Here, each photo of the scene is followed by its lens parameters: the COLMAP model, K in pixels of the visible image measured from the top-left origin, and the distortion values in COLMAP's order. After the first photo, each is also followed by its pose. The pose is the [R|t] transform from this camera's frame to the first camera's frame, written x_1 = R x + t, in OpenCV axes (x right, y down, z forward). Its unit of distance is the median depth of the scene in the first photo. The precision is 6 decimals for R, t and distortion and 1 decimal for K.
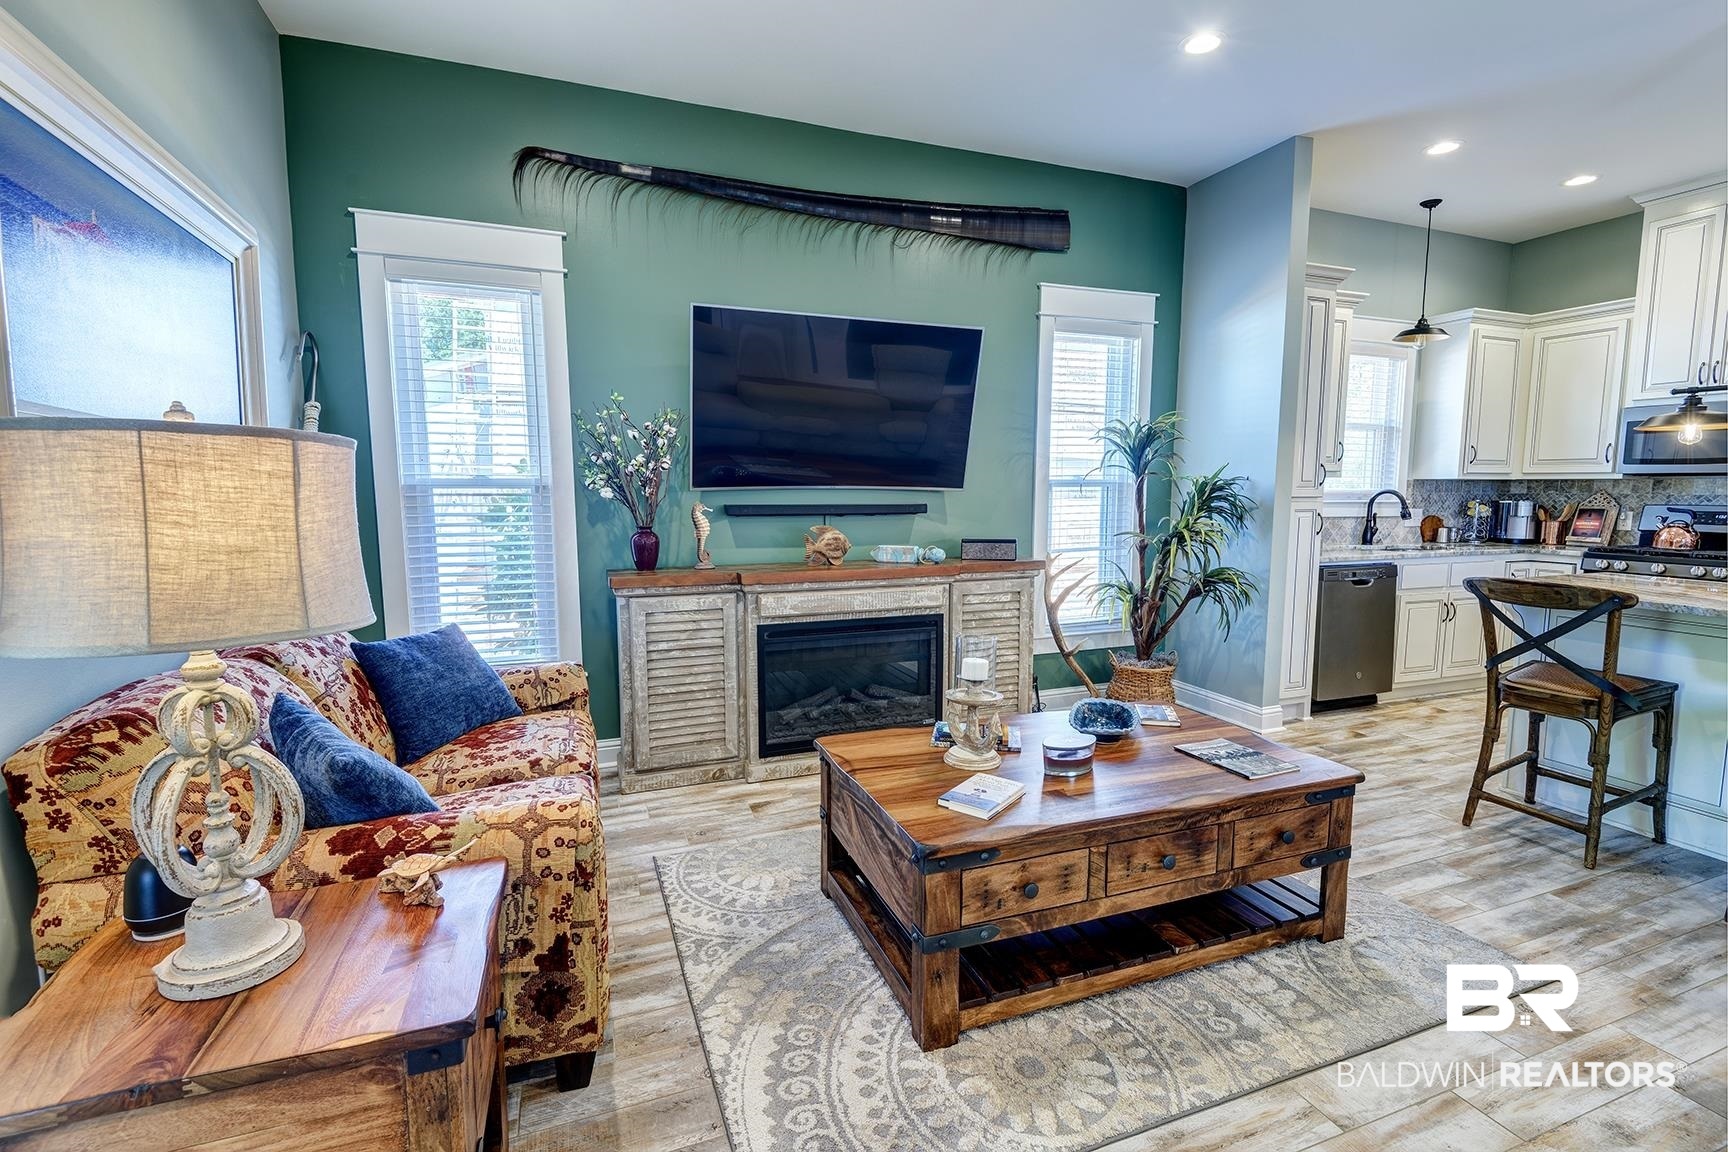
lens RADIAL K [[779.5, 0, 868.9], [0, 779.5, 573.9], [0, 0, 1]] dist [0.043110, -0.030133]
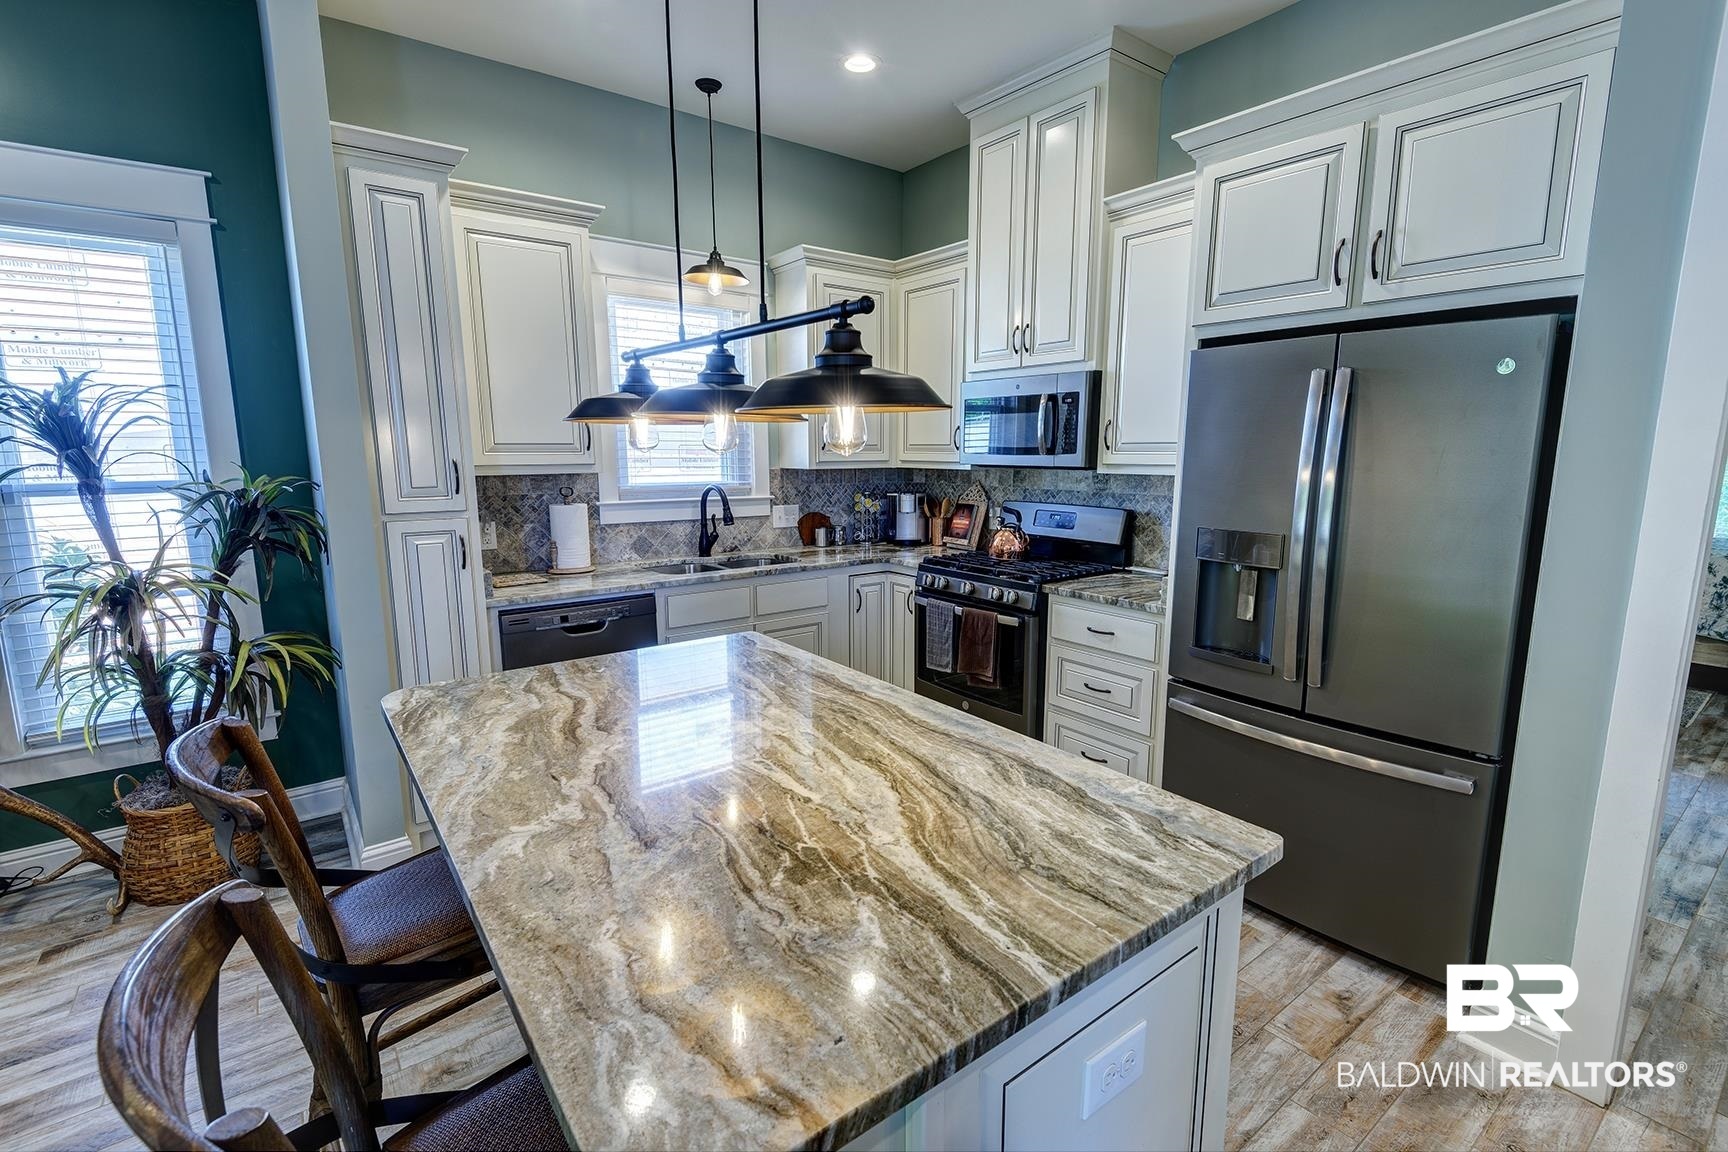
lens RADIAL K [[779.5, 0, 868.9], [0, 779.5, 573.9], [0, 0, 1]] dist [0.043110, -0.030133]
pose [[0.961706, -0.047199, 0.269989, 0.779263], [0.032736, 0.997790, 0.057824, -0.078666], [-0.272122, -0.046771, 0.961126, 0.309750]]
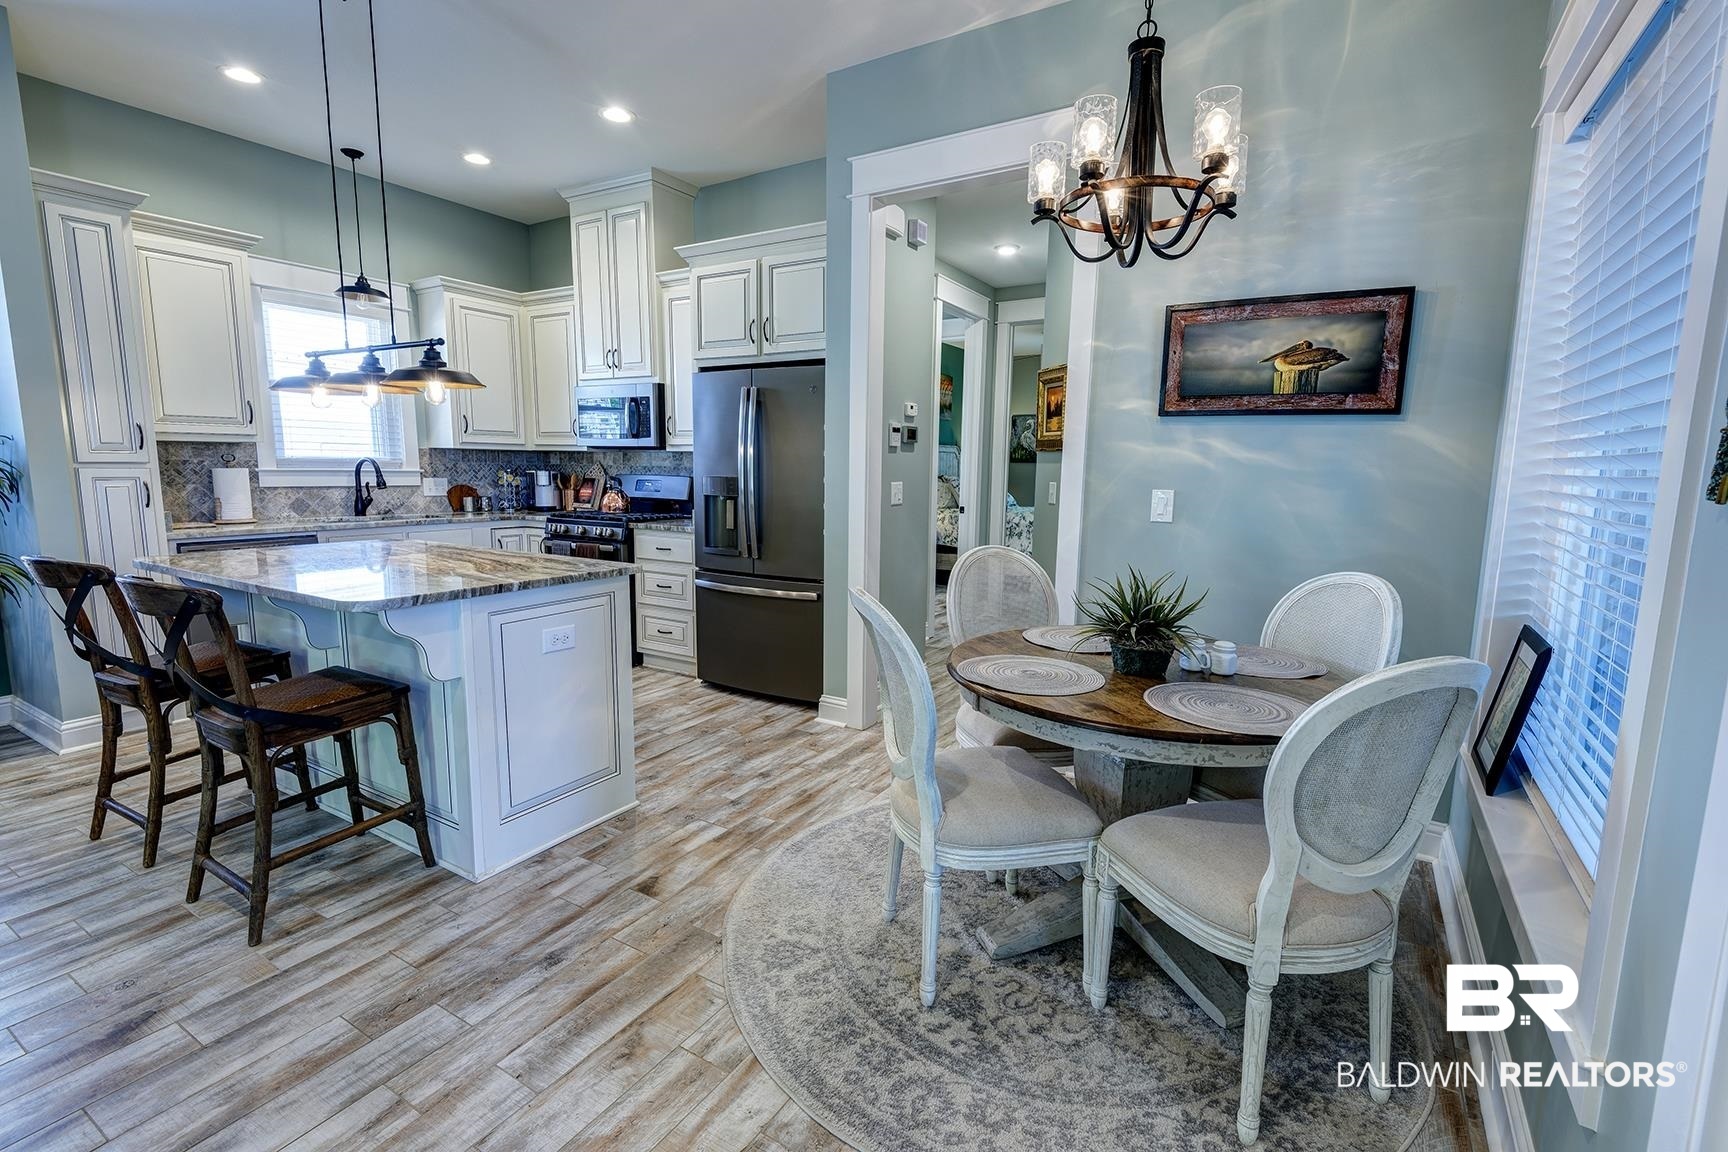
lens RADIAL K [[779.5, 0, 868.9], [0, 779.5, 573.9], [0, 0, 1]] dist [0.043110, -0.030133]
pose [[0.795879, -0.075662, 0.600709, 0.730178], [0.055010, 0.997094, 0.052706, 0.021368], [-0.602951, -0.008903, 0.797728, -0.162112]]
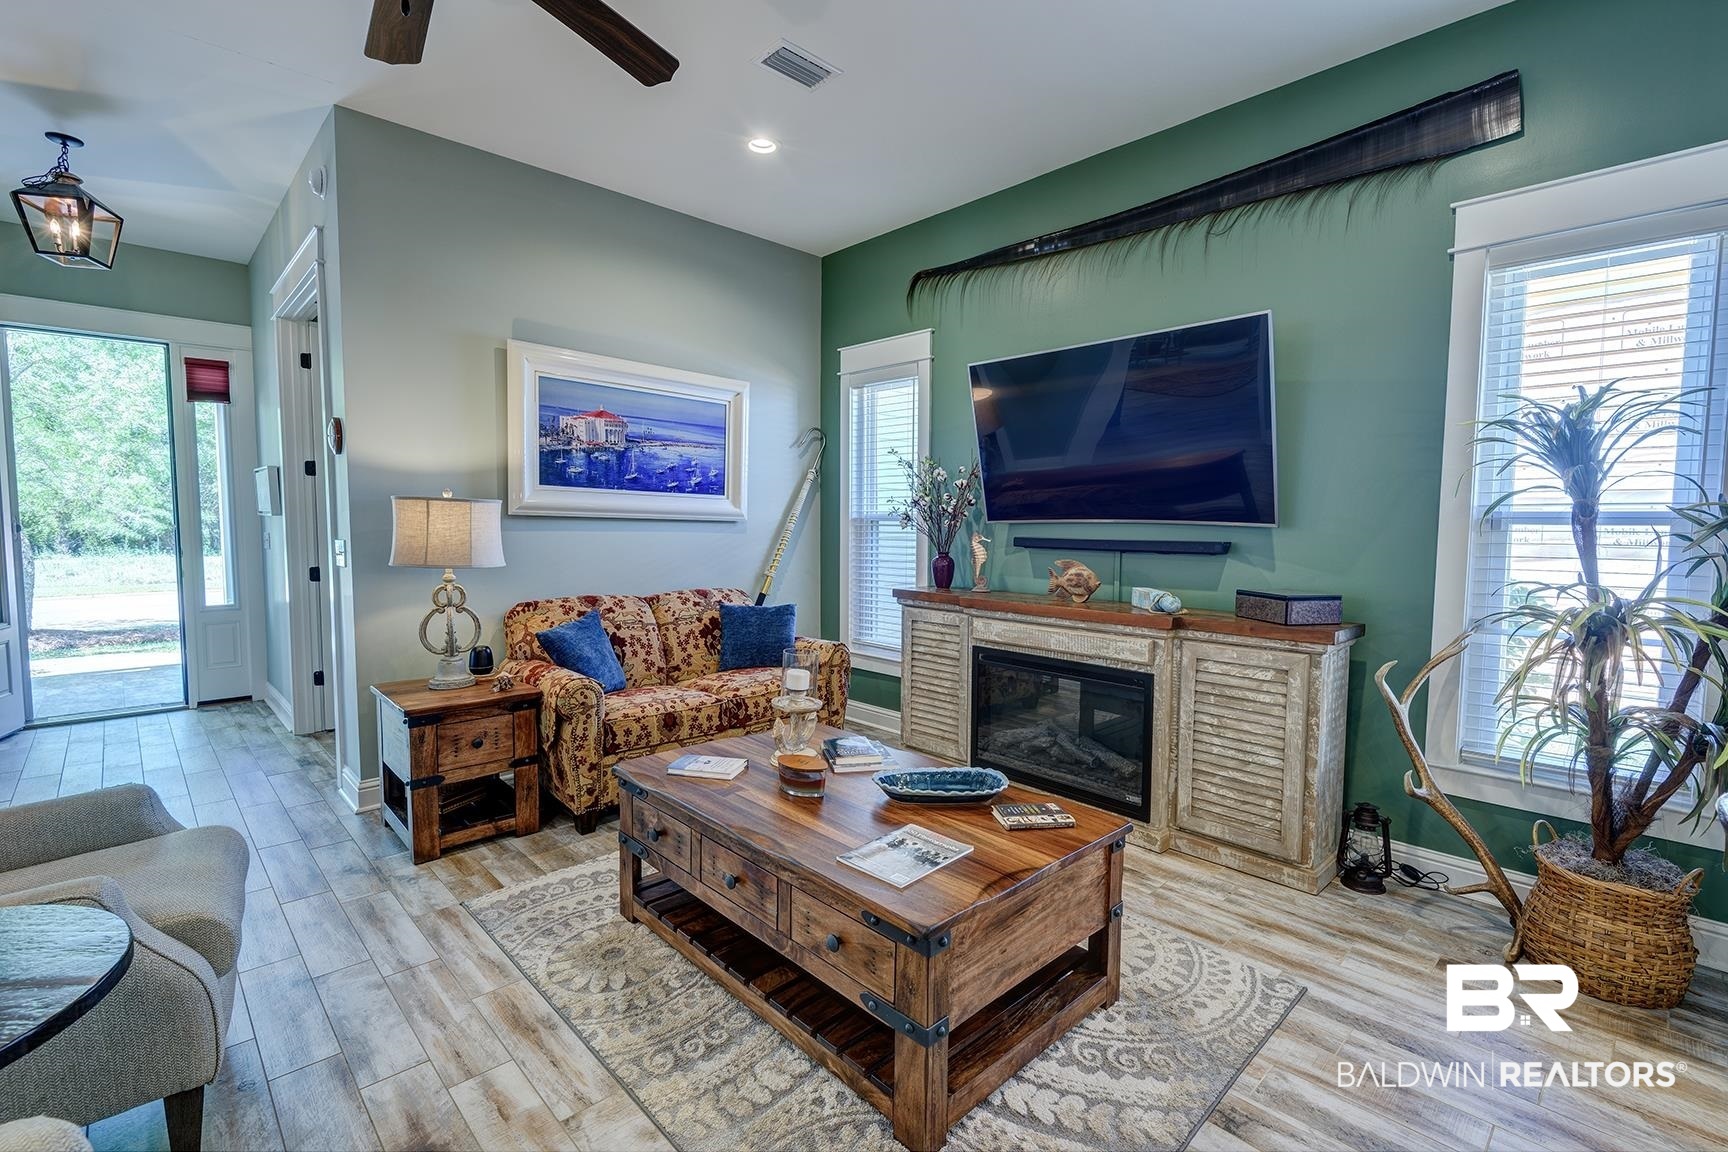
lens RADIAL K [[779.5, 0, 868.9], [0, 779.5, 573.9], [0, 0, 1]] dist [0.043110, -0.030133]
pose [[0.382525, 0.068029, -0.921437, 0.699160], [-0.110131, 0.993533, 0.027632, -0.042042], [0.917358, 0.090909, 0.387543, 0.372796]]
